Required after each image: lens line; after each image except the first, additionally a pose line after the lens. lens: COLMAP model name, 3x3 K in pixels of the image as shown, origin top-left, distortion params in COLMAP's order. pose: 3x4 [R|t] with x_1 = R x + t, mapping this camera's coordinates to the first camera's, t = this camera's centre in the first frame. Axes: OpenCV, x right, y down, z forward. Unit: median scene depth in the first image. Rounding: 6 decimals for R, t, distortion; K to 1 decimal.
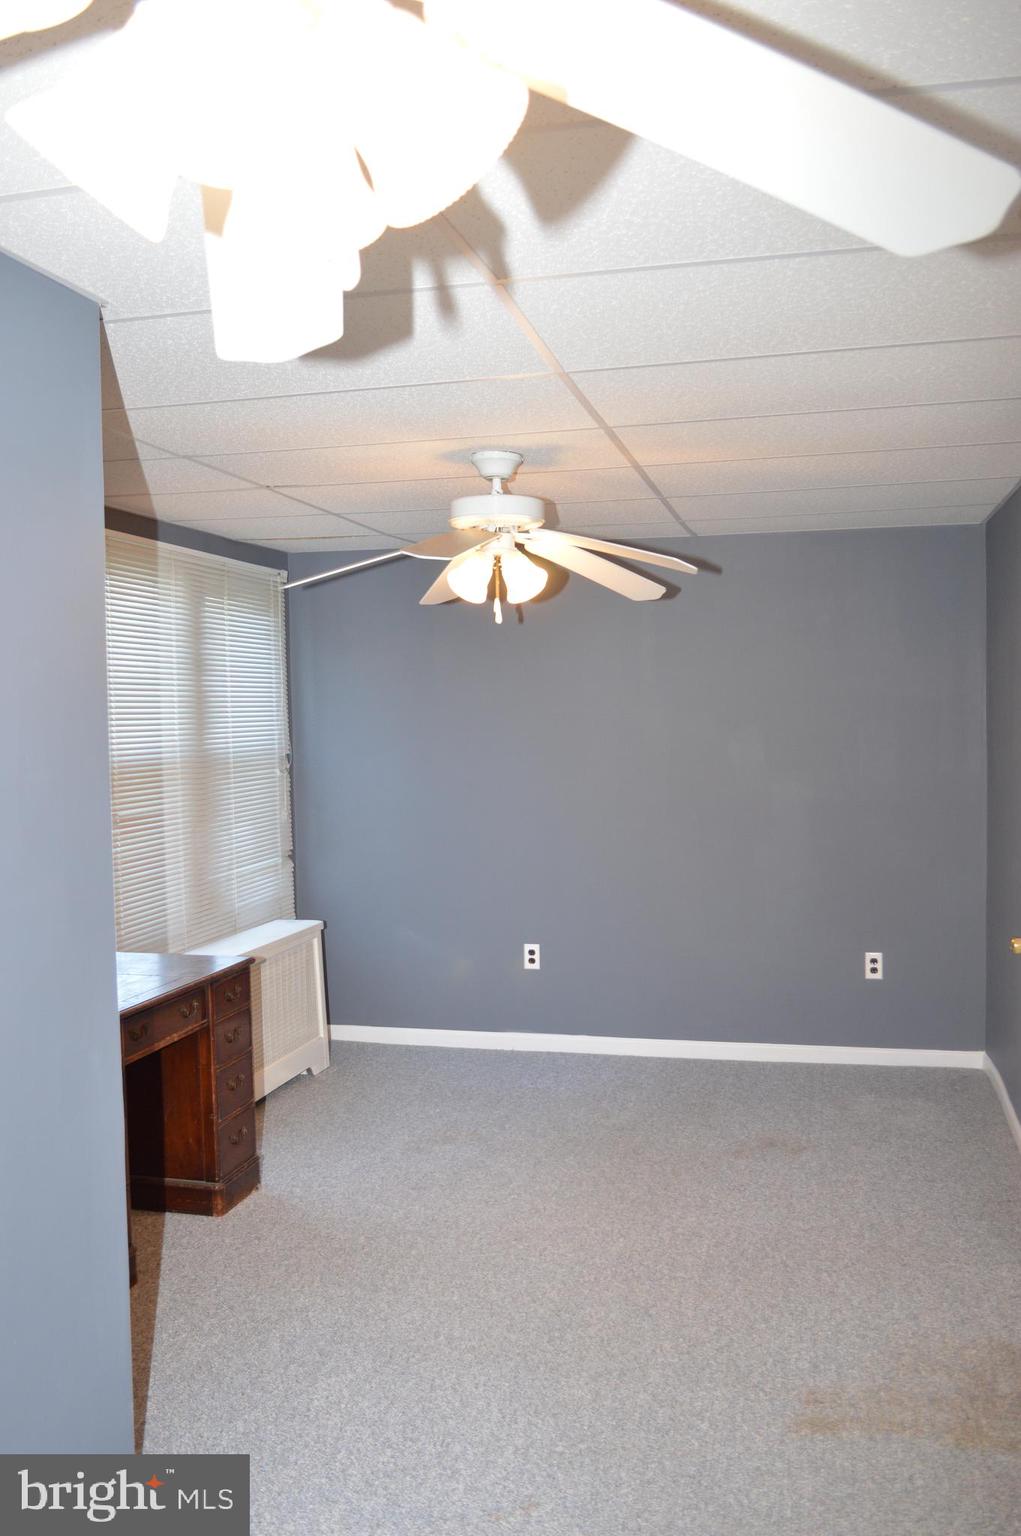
lens RADIAL K [[1285.7, 0, 550.1], [0, 1285.7, 767.7], [0, 0, 1]] dist [-0.000701, -0.000907]
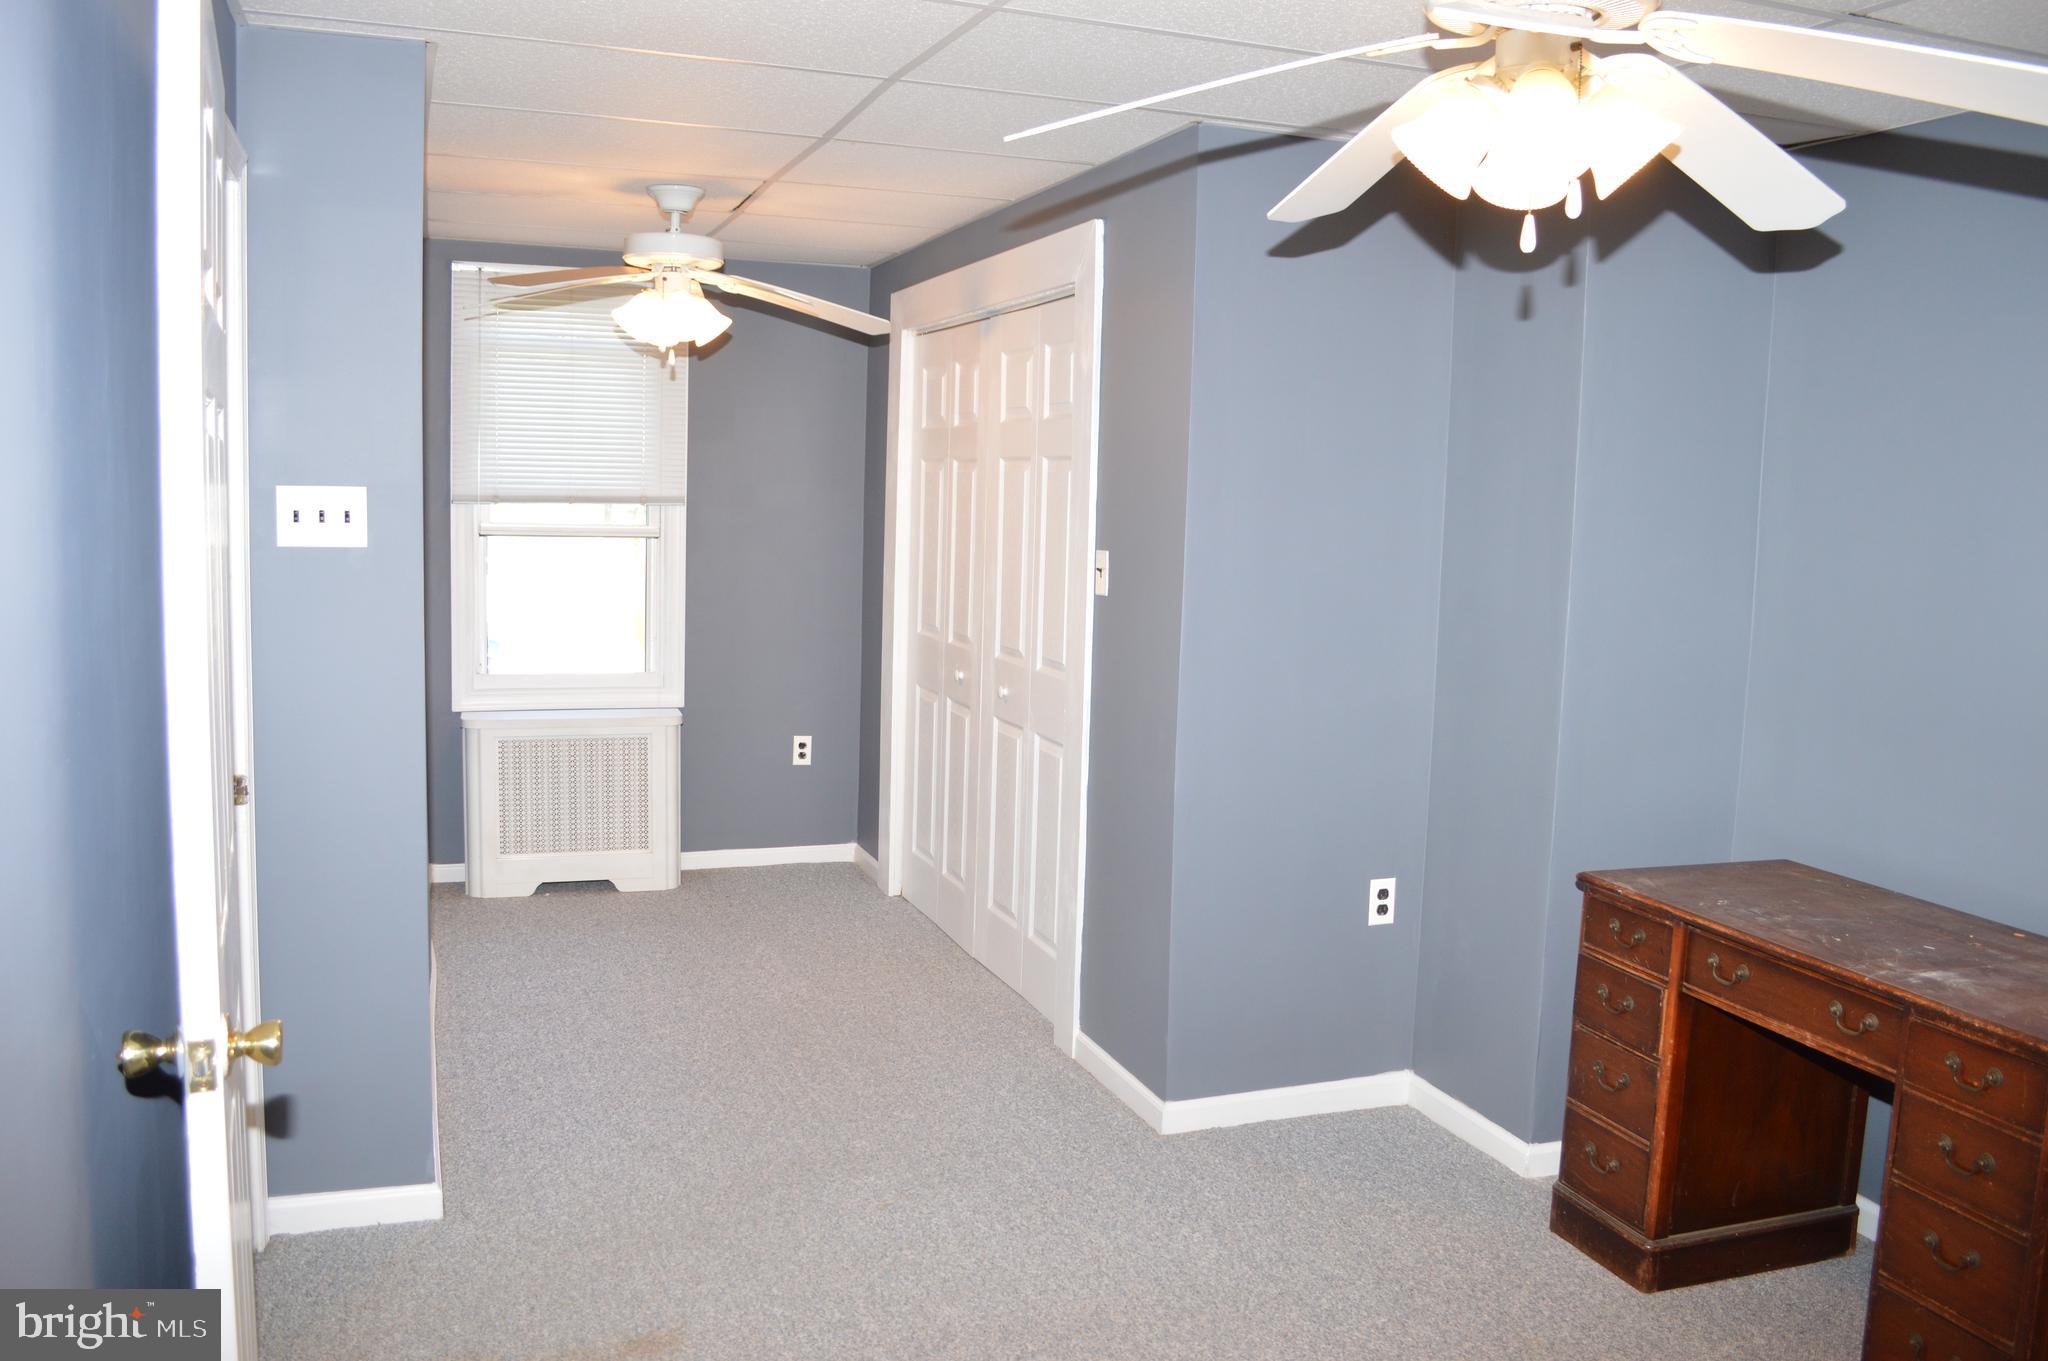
lens RADIAL K [[1636.1, 0, 1023.9], [0, 1636.1, 669.7], [0, 0, 1]] dist [-0.084849, 0.010552]
pose [[-0.835626, 0.048989, -0.547109, 0.532388], [-0.046796, 0.986045, 0.159766, -0.073689], [0.547301, 0.159107, -0.821673, 1.857080]]
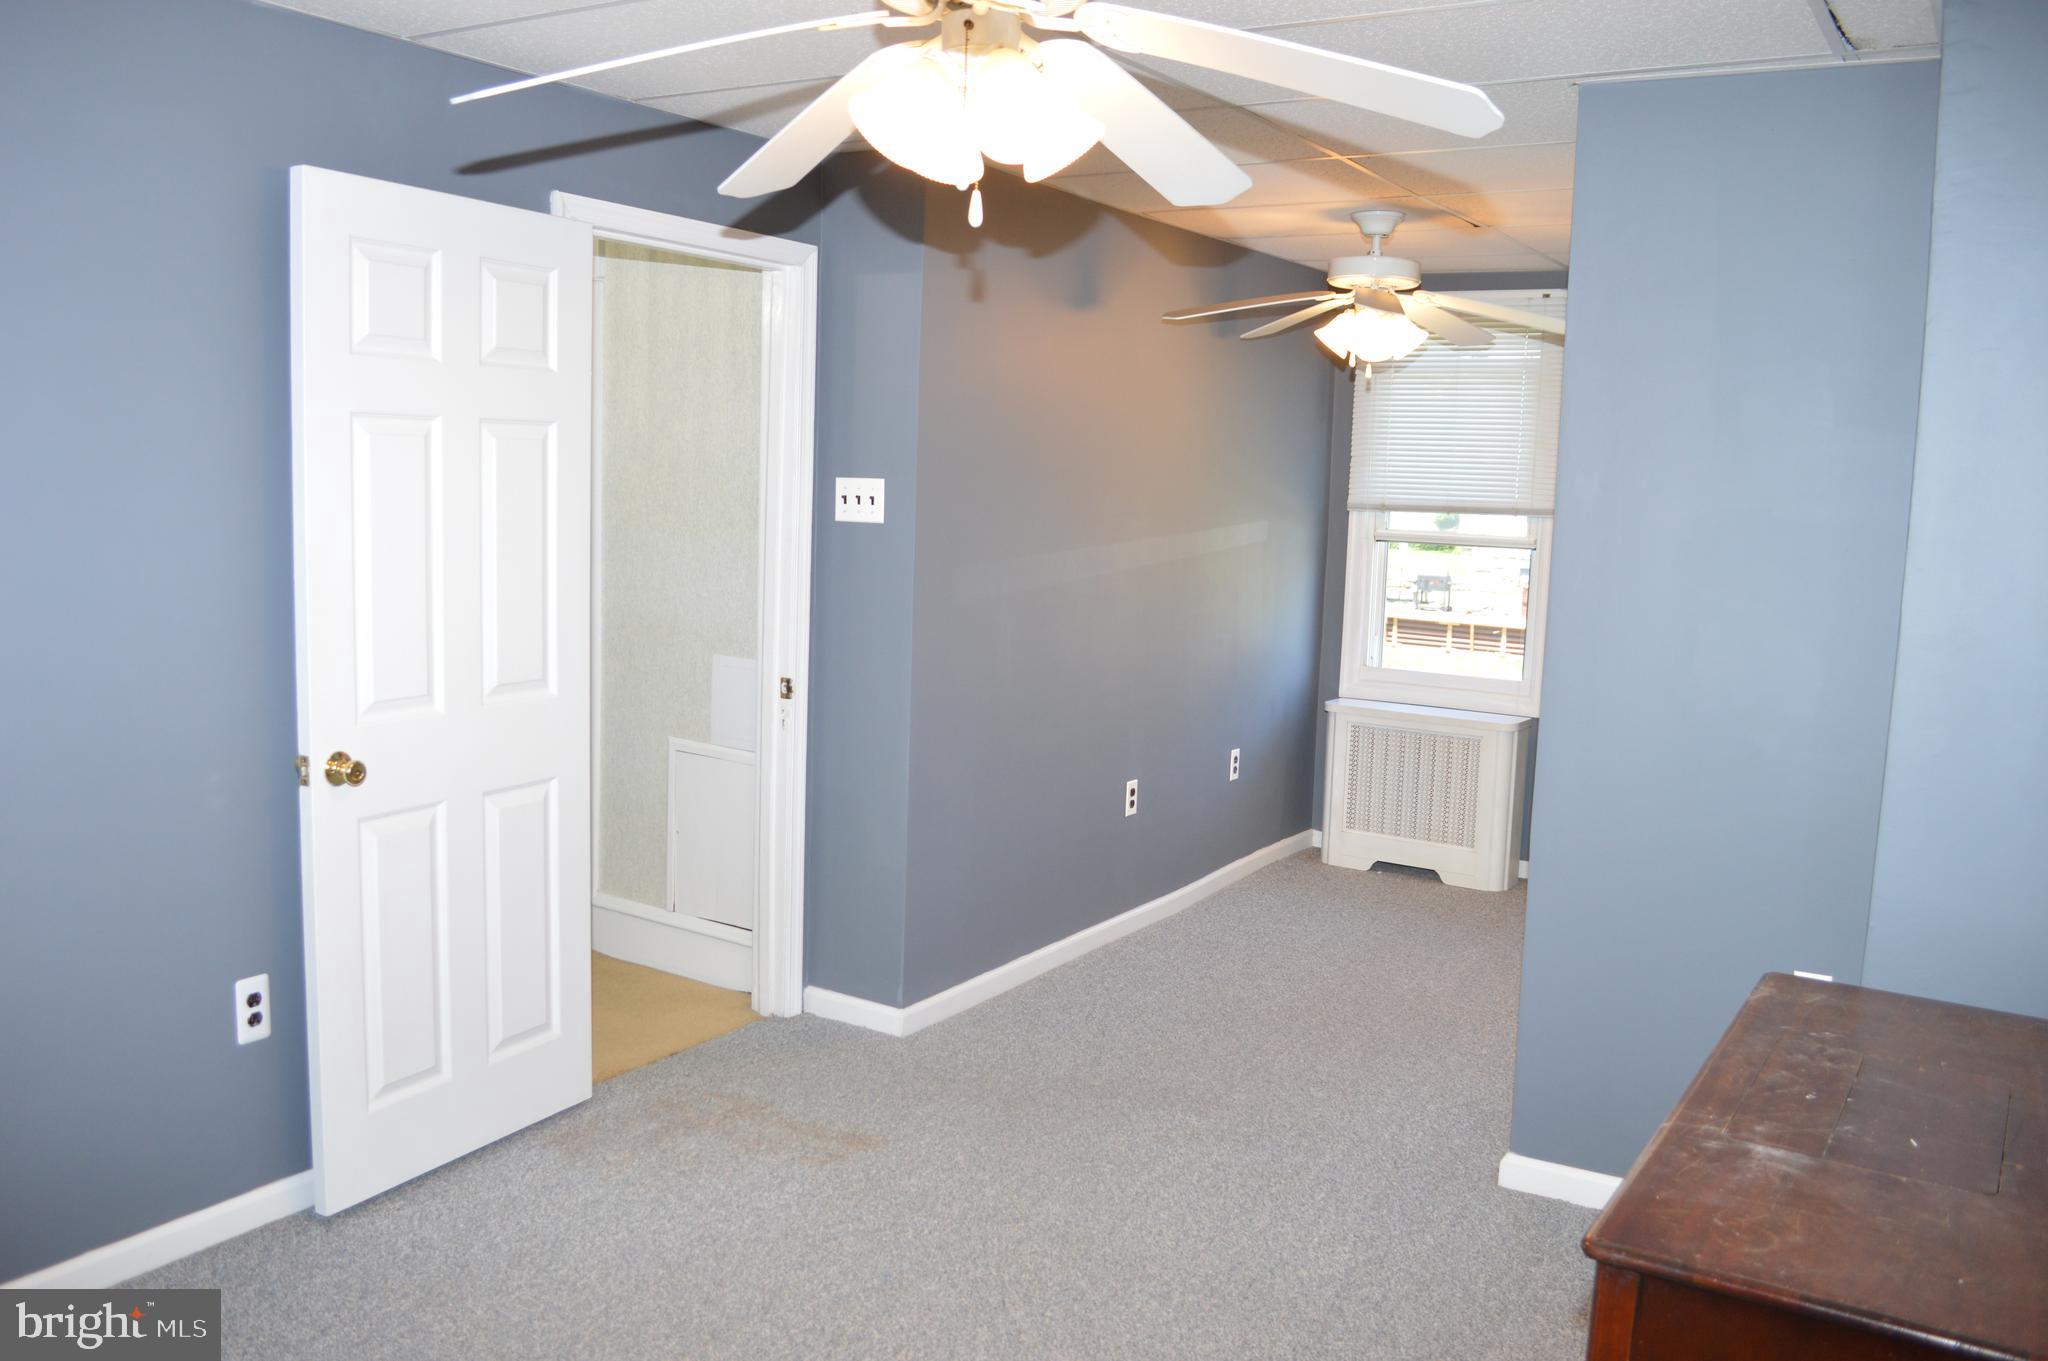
lens RADIAL K [[1631.3, 0, 1018.0], [0, 1631.3, 689.3], [0, 0, 1]] dist [-0.145016, 0.000893]
pose [[-0.932963, -0.055129, 0.355725, -0.344597], [0.005425, 0.985937, 0.167027, -0.058165], [-0.359930, 0.157760, -0.919544, 2.053341]]
